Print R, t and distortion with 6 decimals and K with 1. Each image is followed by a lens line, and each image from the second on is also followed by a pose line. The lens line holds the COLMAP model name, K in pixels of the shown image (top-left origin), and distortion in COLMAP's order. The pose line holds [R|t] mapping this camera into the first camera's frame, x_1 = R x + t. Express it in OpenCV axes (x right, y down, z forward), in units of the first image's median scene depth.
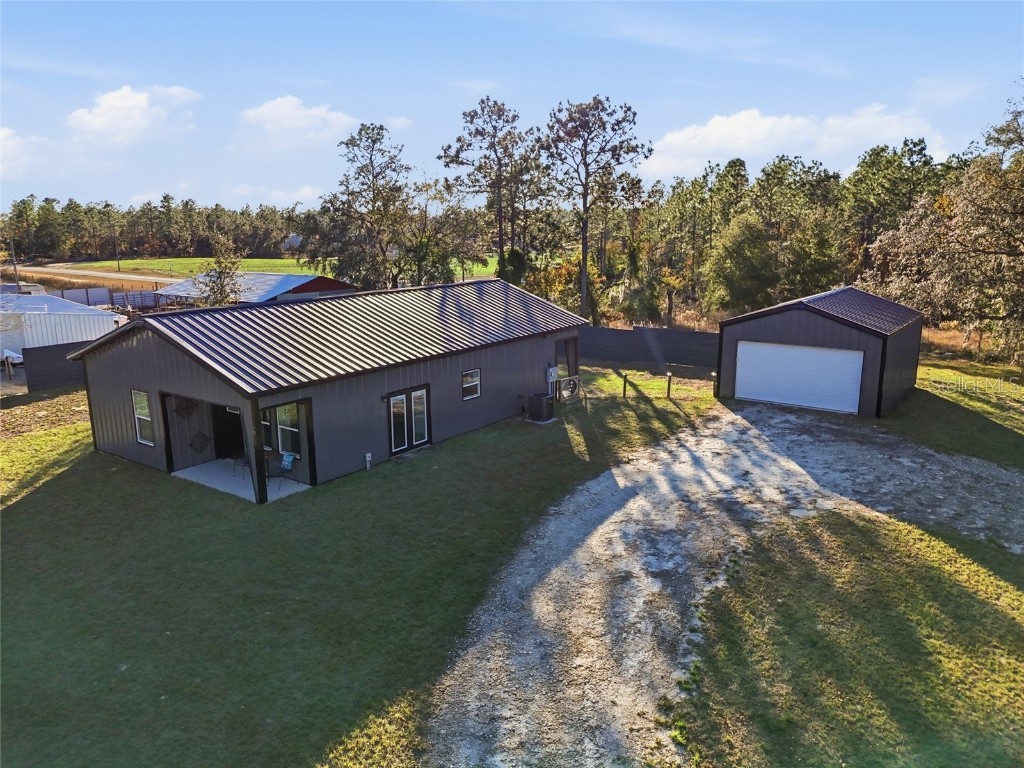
lens RADIAL K [[758.8, 0, 512.0], [0, 758.8, 384.0], [0, 0, 1]] dist [0.072055, -0.036783]
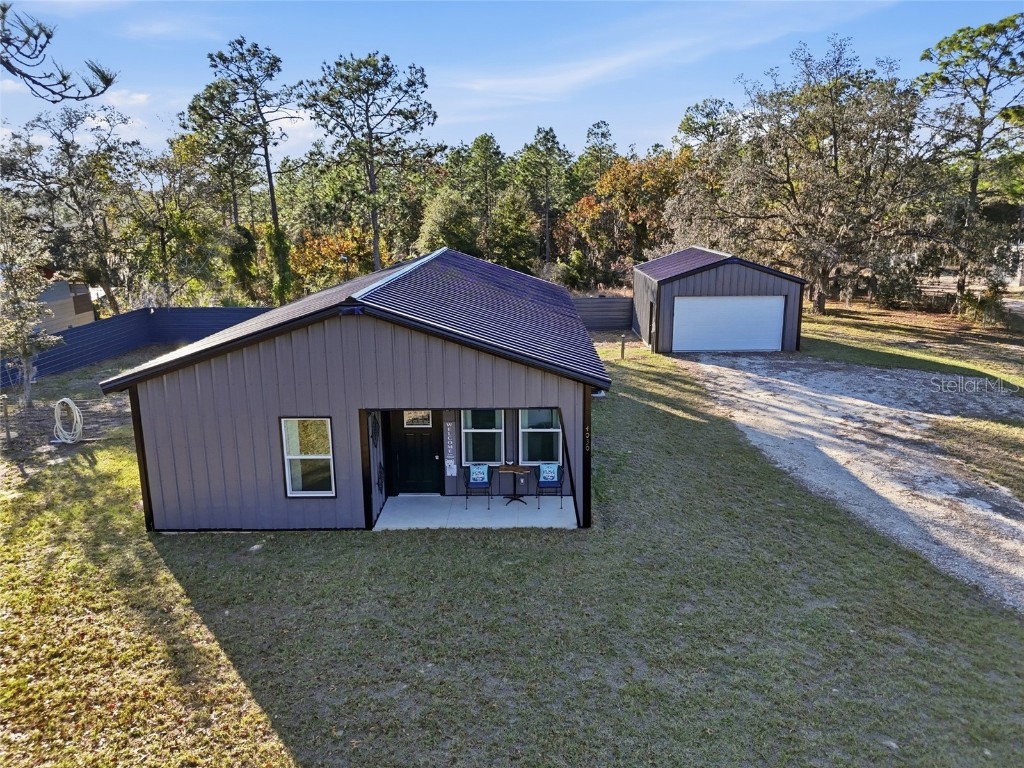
lens RADIAL K [[776.7, 0, 512.0], [0, 776.7, 384.0], [0, 0, 1]] dist [0.070947, -0.000647]
pose [[0.816384, -0.142673, 0.559608, -0.578126], [0.141485, 0.988884, 0.045711, -0.021721], [-0.559909, 0.041858, 0.827496, 0.293050]]
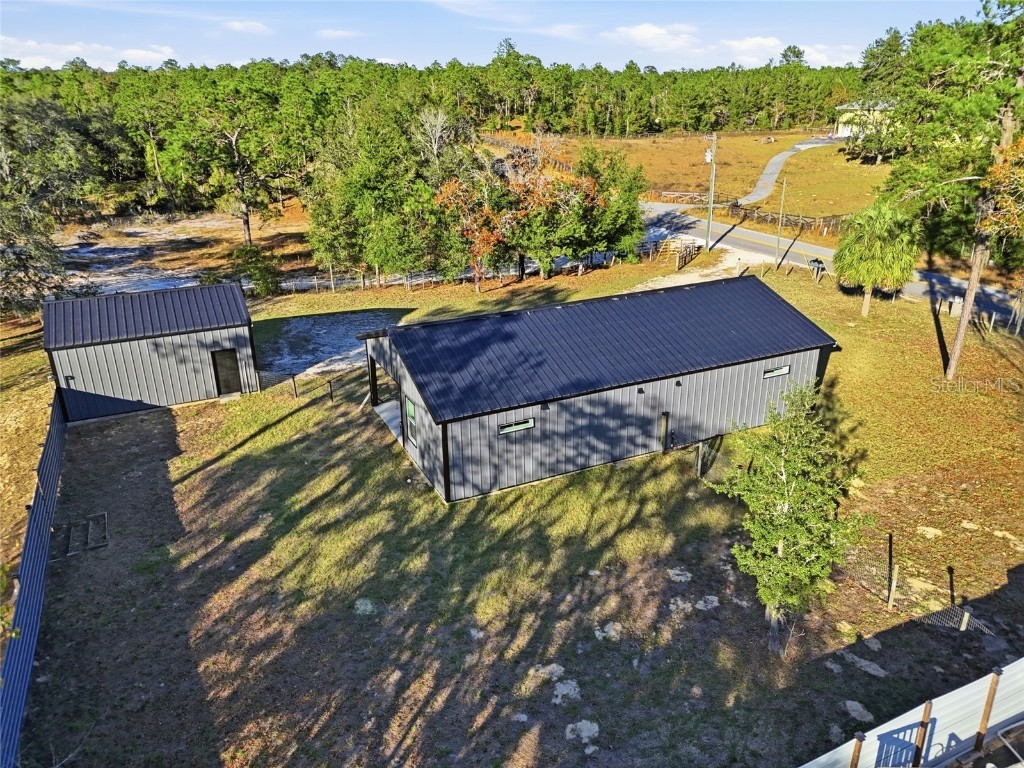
lens RADIAL K [[776.7, 0, 512.0], [0, 776.7, 384.0], [0, 0, 1]] dist [0.070947, -0.000647]
pose [[-0.872460, -0.159415, 0.461953, -0.617712], [0.125679, 0.840306, 0.527342, -0.600379], [-0.472248, 0.518143, -0.713098, 1.877514]]
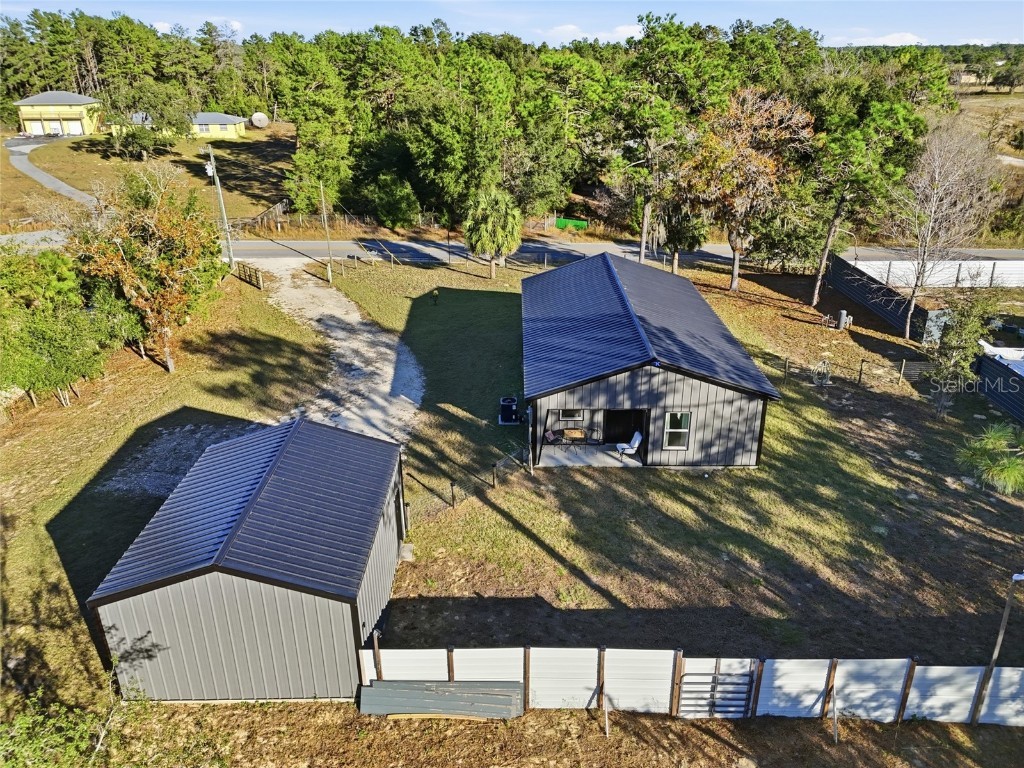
lens RADIAL K [[729.1, 0, 509.2], [0, 729.1, 409.8], [0, 0, 1]] dist [0.059819, -0.003287]
pose [[-0.810567, 0.247383, -0.530832, 0.663661], [-0.132425, 0.805508, 0.577599, -0.646890], [0.570478, 0.538478, -0.620158, 1.762910]]
